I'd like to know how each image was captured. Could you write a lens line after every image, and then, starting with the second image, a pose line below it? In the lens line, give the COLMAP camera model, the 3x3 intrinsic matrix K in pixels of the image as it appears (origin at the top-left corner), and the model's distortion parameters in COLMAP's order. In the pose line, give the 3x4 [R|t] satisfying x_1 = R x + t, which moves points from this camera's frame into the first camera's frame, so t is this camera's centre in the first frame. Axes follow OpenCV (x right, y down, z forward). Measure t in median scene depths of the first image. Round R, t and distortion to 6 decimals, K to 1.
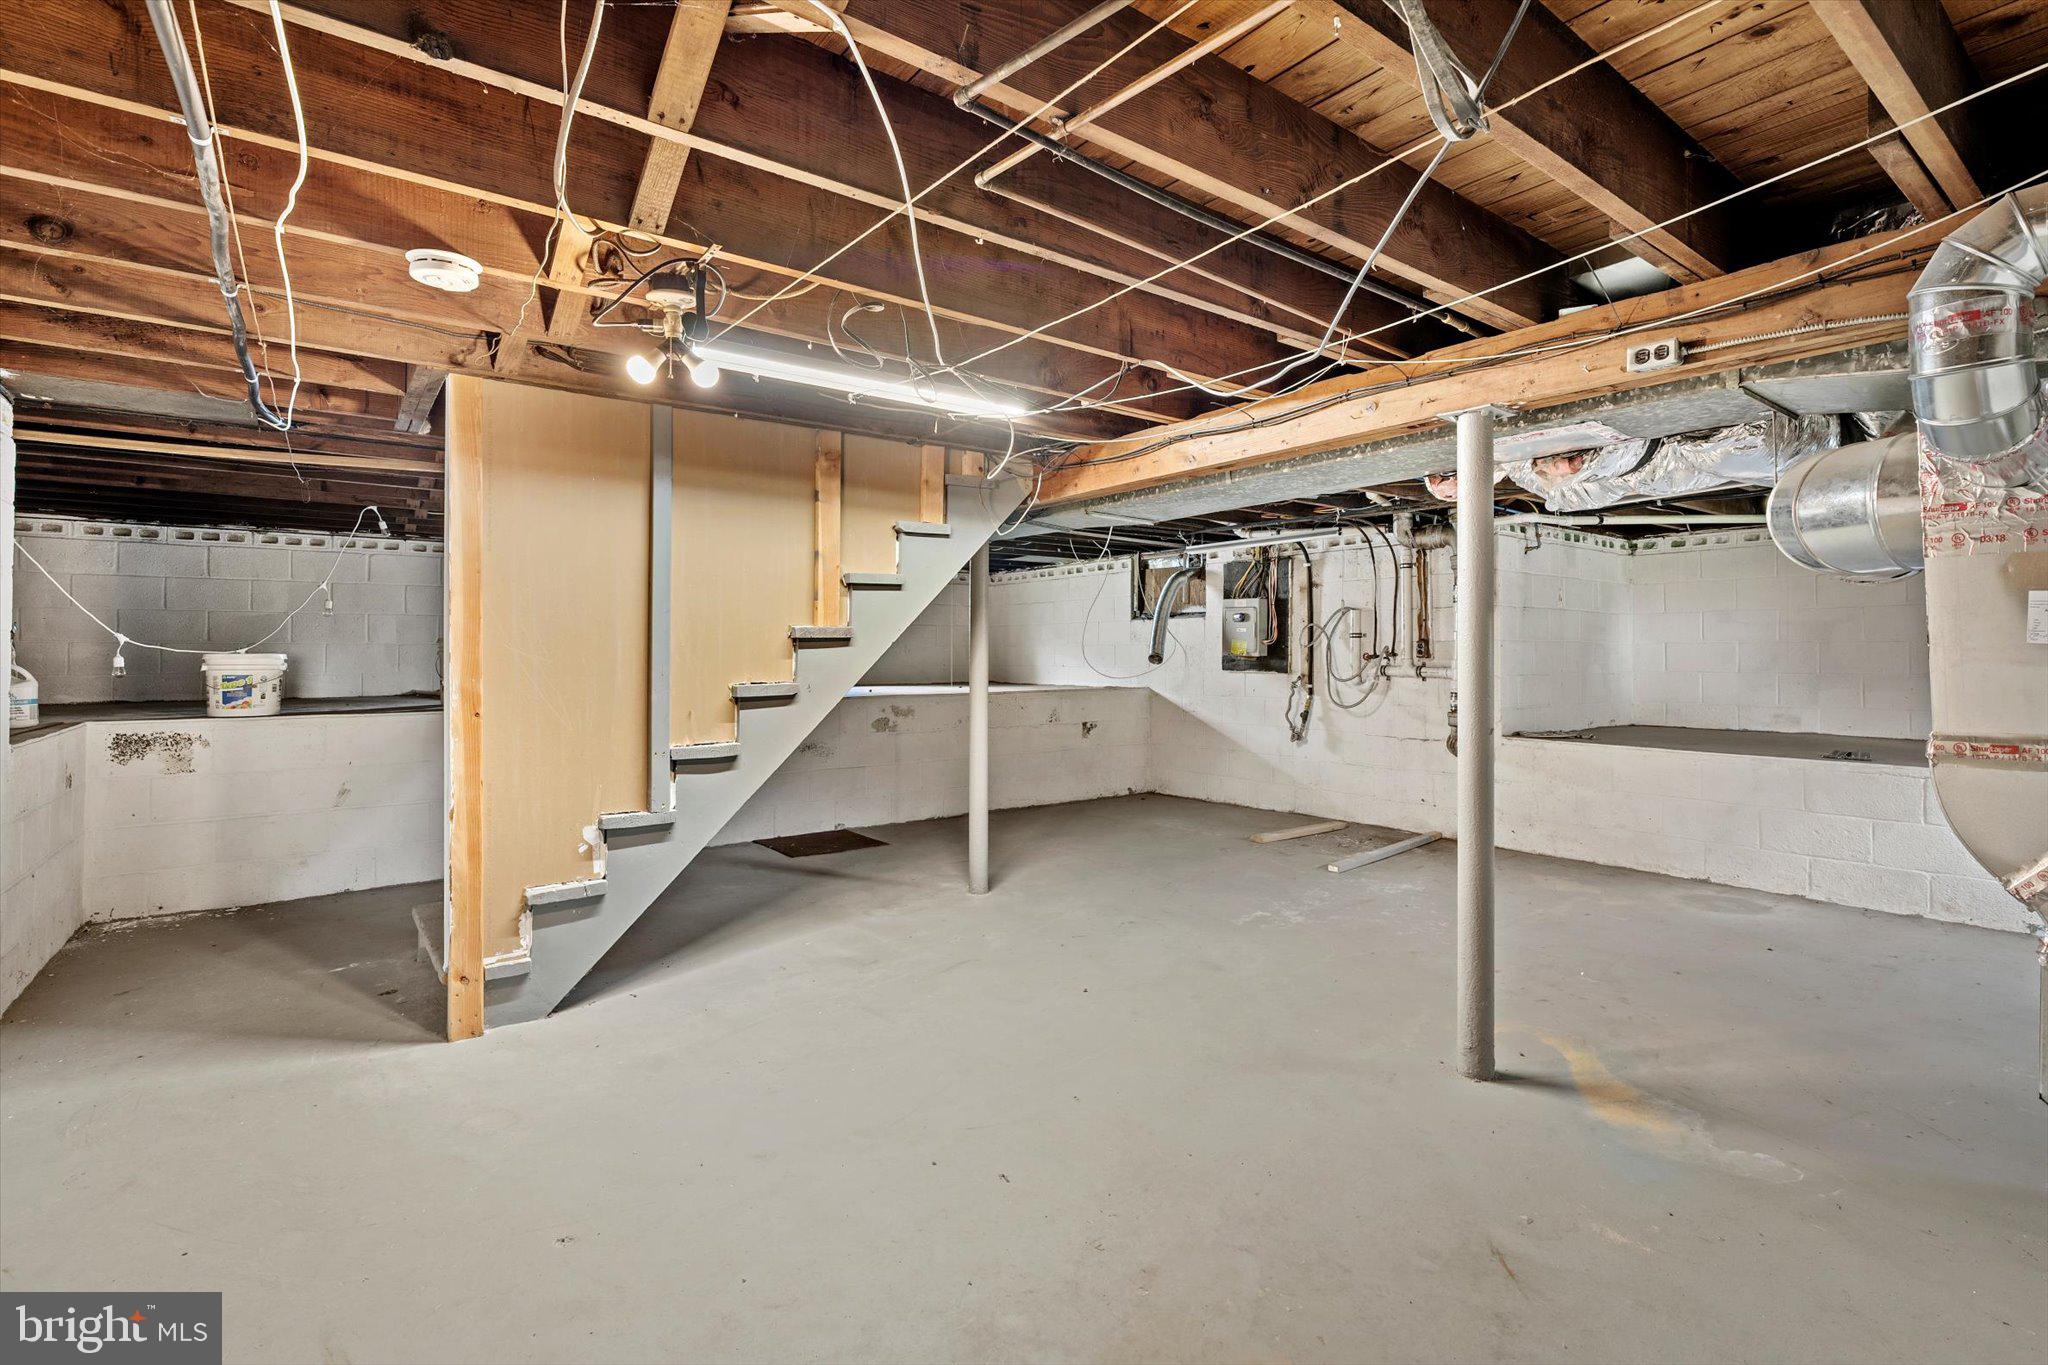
lens RADIAL K [[954.1, 0, 1042.2], [0, 954.1, 687.1], [0, 0, 1]] dist [0.000571, 0.000875]
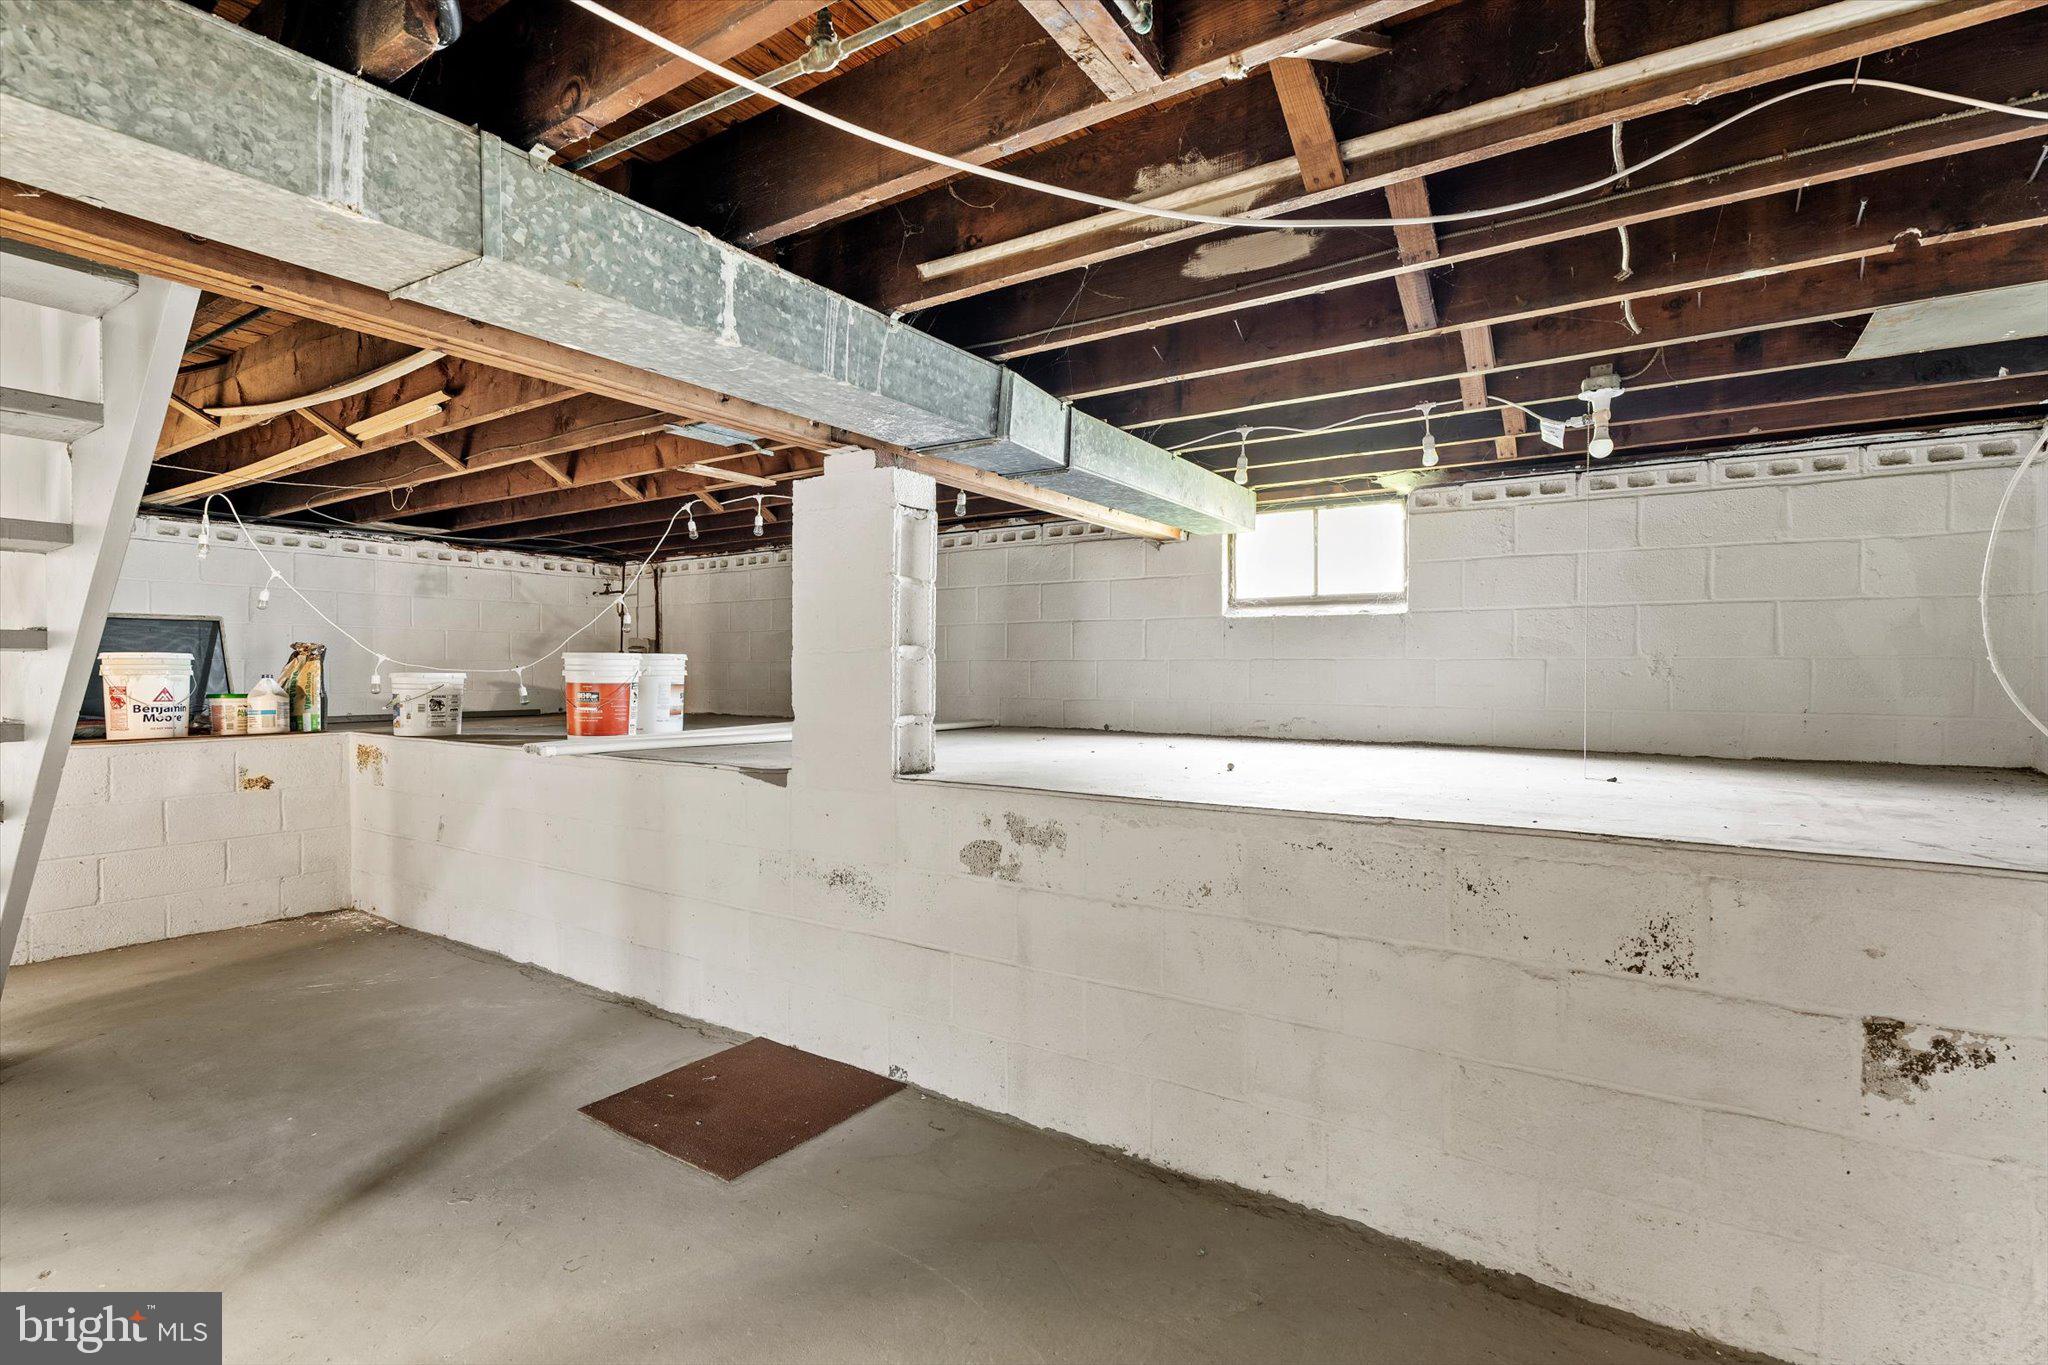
lens RADIAL K [[954.1, 0, 1042.2], [0, 954.1, 687.1], [0, 0, 1]] dist [0.000571, 0.000875]
pose [[0.321229, 0.013282, -0.946908, 0.215253], [-0.043192, 0.999067, -0.000639, -0.032502], [0.946016, 0.041104, 0.321503, 0.897026]]
